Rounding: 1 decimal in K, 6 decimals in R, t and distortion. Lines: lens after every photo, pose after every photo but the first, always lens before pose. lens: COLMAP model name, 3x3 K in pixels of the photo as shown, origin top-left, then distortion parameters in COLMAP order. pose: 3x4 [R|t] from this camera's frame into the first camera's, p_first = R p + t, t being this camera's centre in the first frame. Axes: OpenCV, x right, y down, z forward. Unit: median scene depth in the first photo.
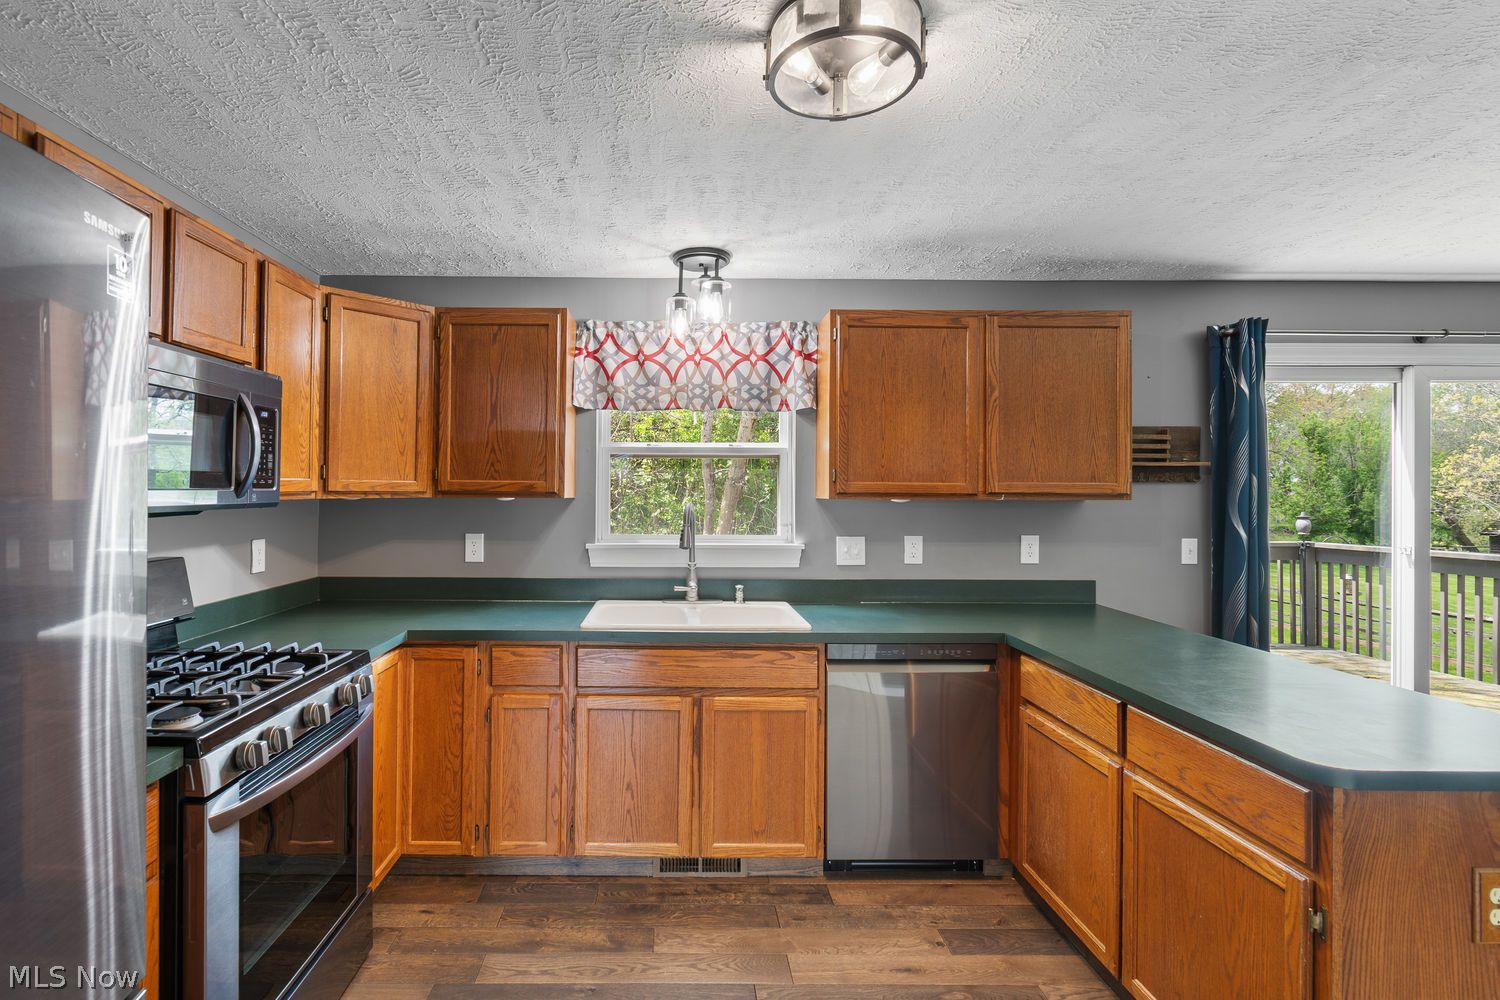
lens RADIAL K [[704.6, 0, 678.1], [0, 704.6, 489.0], [0, 0, 1]] dist [0.000849, -0.000137]
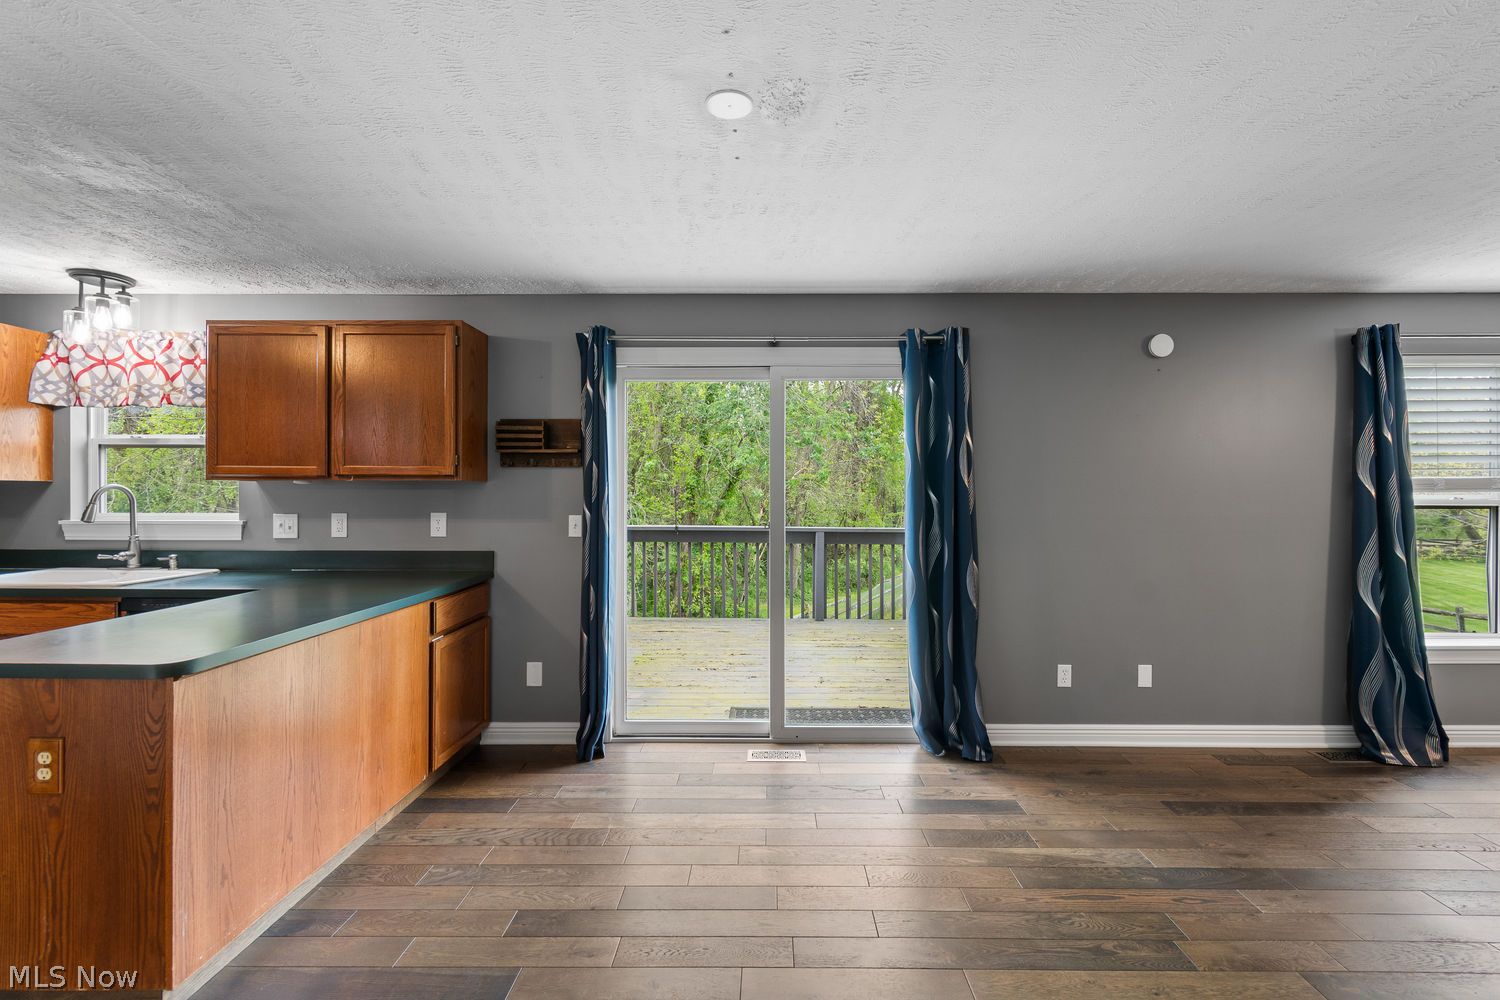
lens RADIAL K [[665.6, 0, 777.2], [0, 665.6, 497.2], [0, 0, 1]] dist [0.002673, -0.002510]
pose [[0.999945, -0.002139, -0.010289, 1.188624], [0.002230, 0.999959, 0.008788, 0.034943], [0.010270, -0.008811, 0.999908, -0.110743]]
